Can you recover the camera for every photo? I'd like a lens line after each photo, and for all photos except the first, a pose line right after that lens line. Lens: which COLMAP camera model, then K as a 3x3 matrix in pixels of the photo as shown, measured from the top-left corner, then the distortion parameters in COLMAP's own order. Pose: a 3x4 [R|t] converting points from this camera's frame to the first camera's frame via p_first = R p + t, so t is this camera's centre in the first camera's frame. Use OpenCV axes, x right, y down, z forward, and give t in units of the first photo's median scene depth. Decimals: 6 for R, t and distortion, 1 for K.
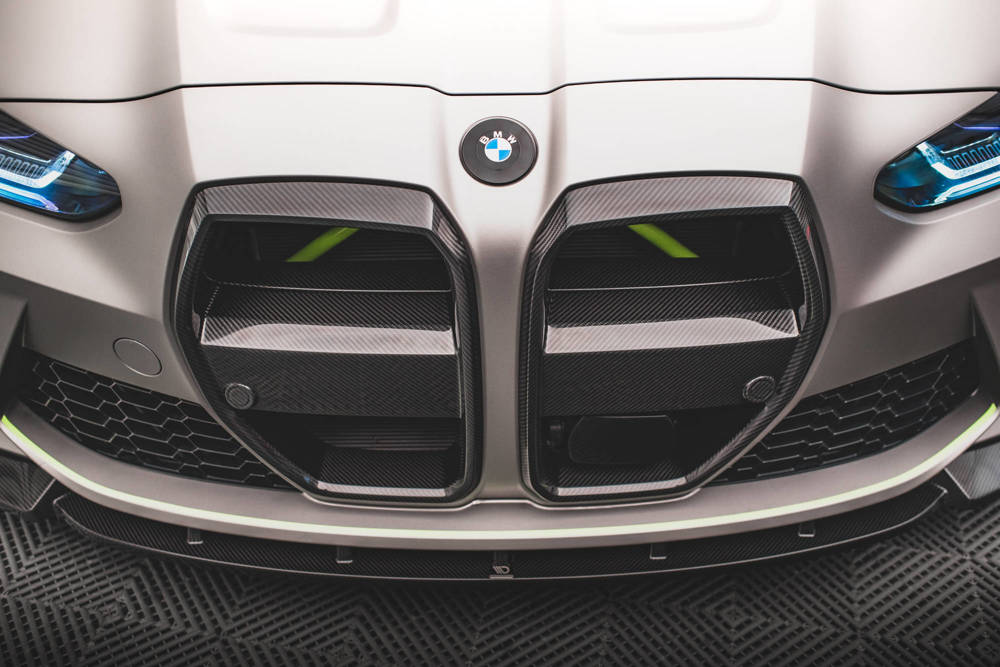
lens RADIAL K [[991.8, 0, 500.0], [0, 991.8, 333.5], [0, 0, 1]] dist [-0.060866, 0.013527]
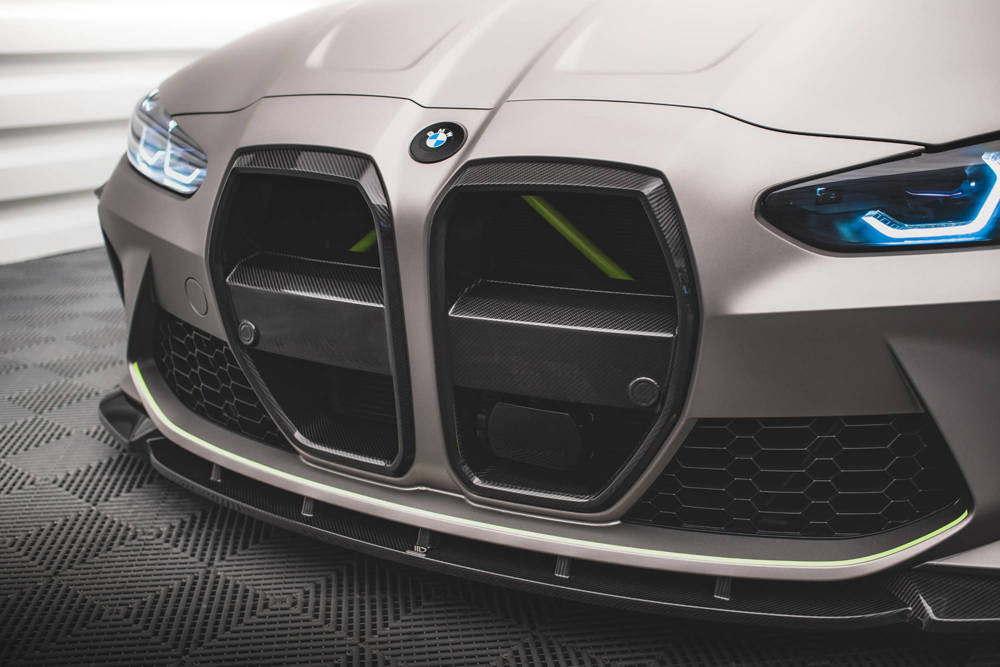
lens RADIAL K [[991.8, 0, 500.0], [0, 991.8, 333.5], [0, 0, 1]] dist [-0.060866, 0.013527]
pose [[0.899313, 0.129869, -0.417575, 0.576261], [-0.255323, 0.931164, -0.260278, 0.321253], [0.355029, 0.340688, 0.870567, 0.016271]]
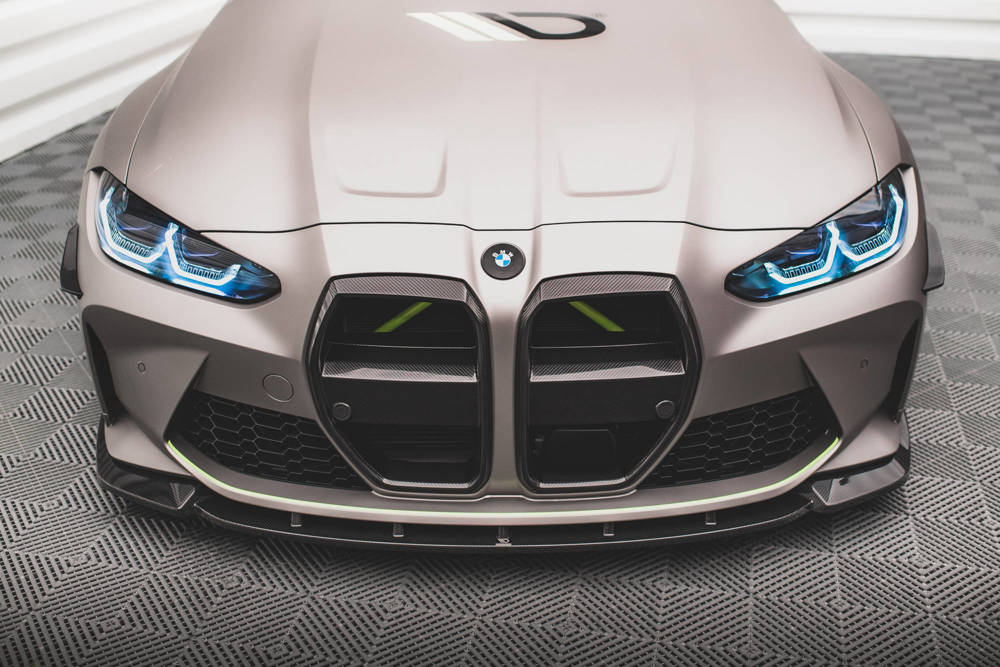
lens RADIAL K [[1171.8, 0, 500.5], [0, 1171.8, 284.9], [0, 0, 1]] dist [-0.060633, -0.000250]
pose [[0.999966, 0.005702, -0.005919, 0.005852], [-0.006879, 0.974783, -0.223048, 0.295918], [0.004498, 0.223081, 0.974790, -0.938275]]
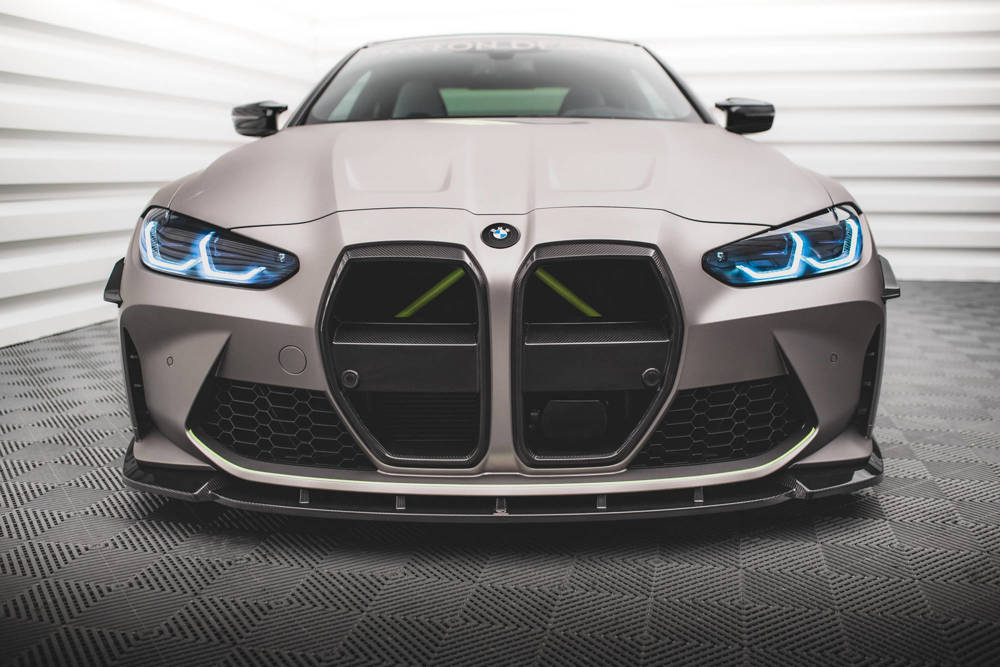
lens RADIAL K [[991.8, 0, 500.0], [0, 991.8, 333.5], [0, 0, 1]] dist [-0.060866, 0.013527]
pose [[0.999886, 0.004024, -0.014585, 0.024816], [-0.009931, 0.901811, -0.432016, 0.765543], [0.011415, 0.432112, 0.901748, -0.619767]]
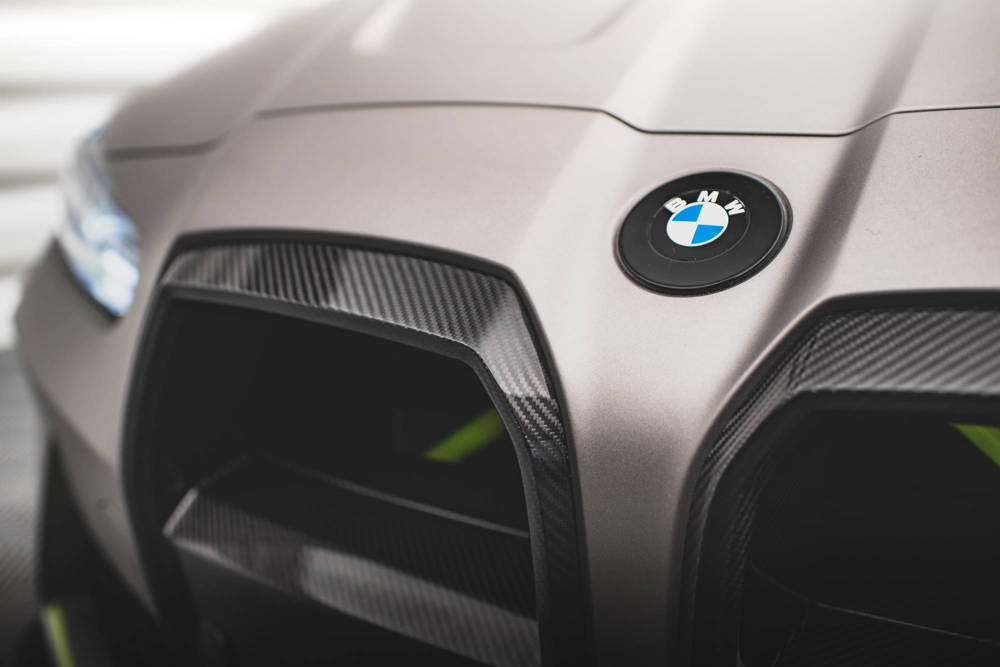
lens RADIAL K [[991.8, 0, 500.0], [0, 991.8, 333.5], [0, 0, 1]] dist [-0.060866, 0.013527]
pose [[0.851784, 0.121001, -0.509728, 0.139871], [-0.290907, 0.918419, -0.268104, 0.001037], [0.435703, 0.376651, 0.817494, 0.572193]]
